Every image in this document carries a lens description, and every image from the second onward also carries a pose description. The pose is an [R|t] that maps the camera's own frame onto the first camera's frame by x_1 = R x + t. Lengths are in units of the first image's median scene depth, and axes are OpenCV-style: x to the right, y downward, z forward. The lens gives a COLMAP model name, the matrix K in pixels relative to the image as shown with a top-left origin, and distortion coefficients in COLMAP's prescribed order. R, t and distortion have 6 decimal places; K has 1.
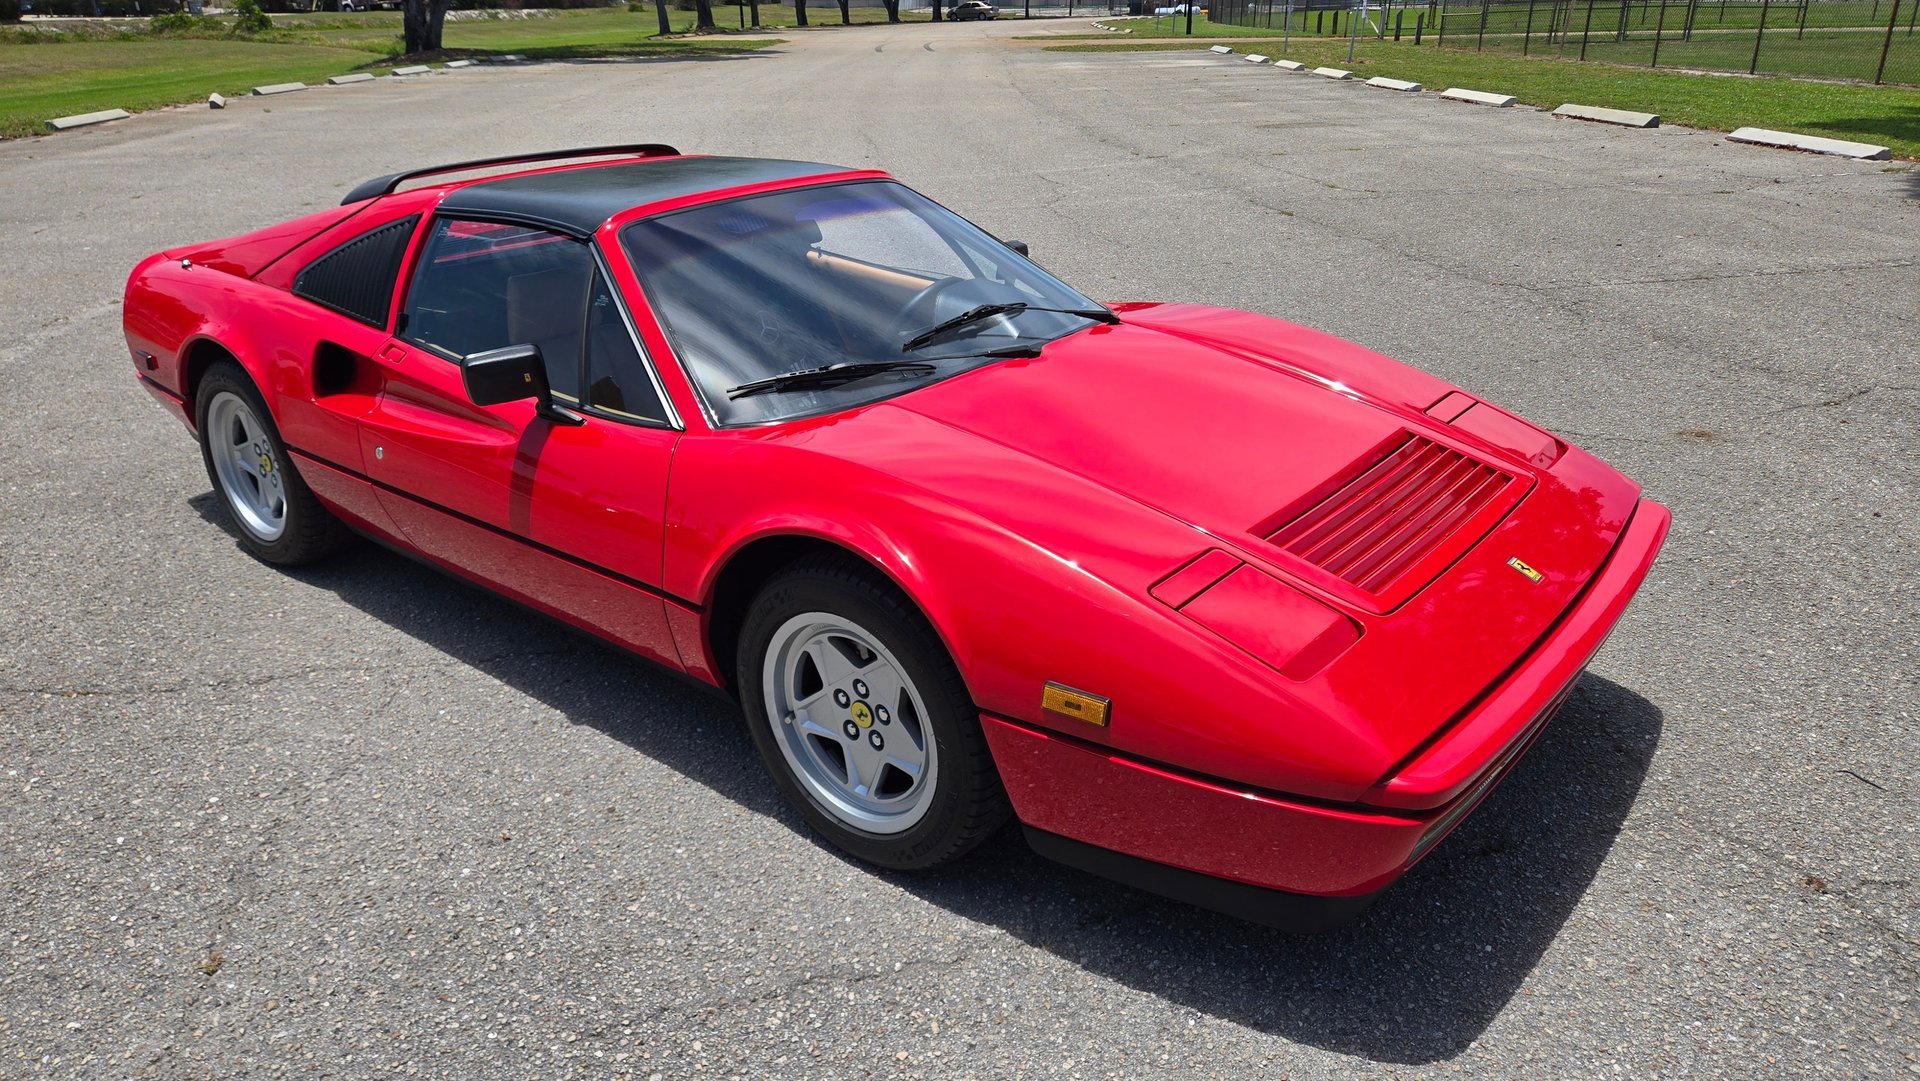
lens RADIAL K [[1299.1, 0, 944.6], [0, 1299.1, 537.7], [0, 0, 1]] dist [0.071600, -0.063997]
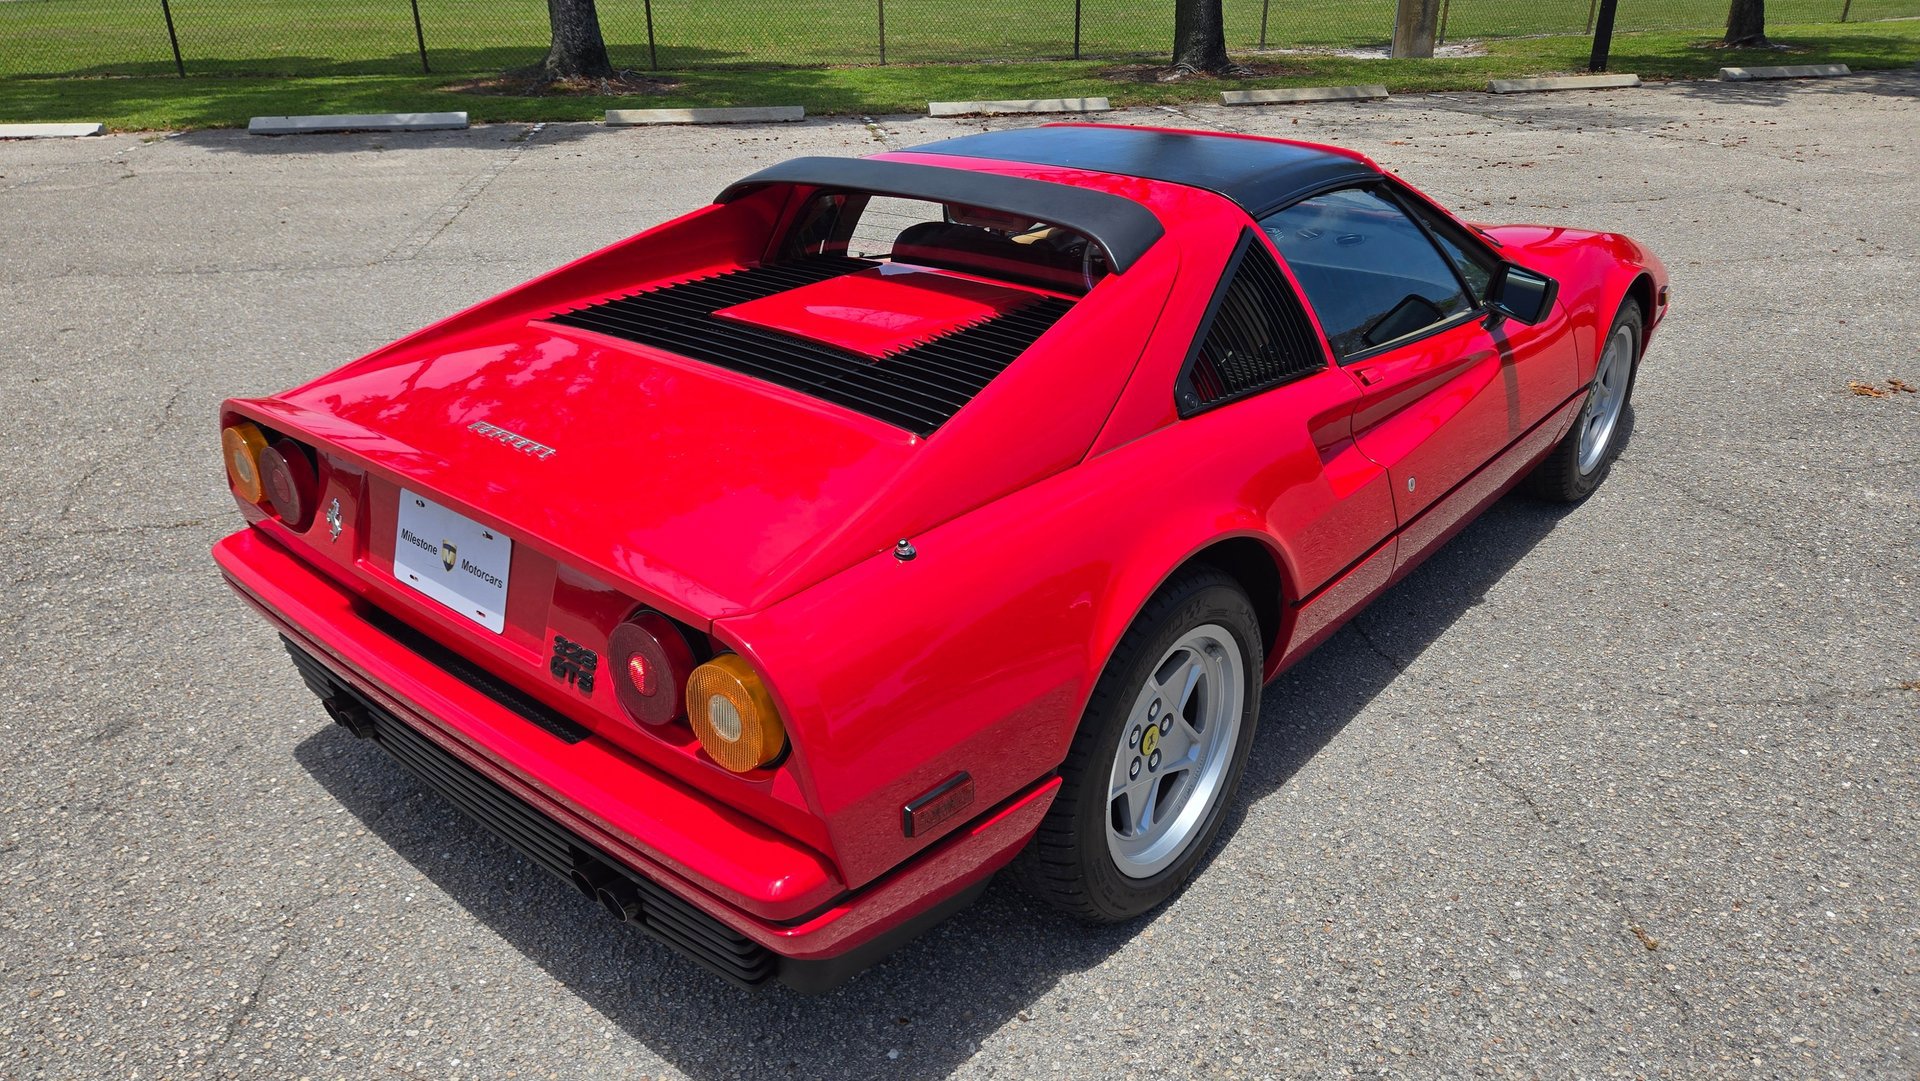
lens RADIAL K [[1299.1, 0, 948.8], [0, 1299.1, 527.8], [0, 0, 1]] dist [0.071600, -0.063997]
pose [[0.011526, -0.387652, 0.921734, -0.953476], [0.390186, 0.850463, 0.352799, -0.354397], [-0.920664, 0.355581, 0.161059, 0.901161]]
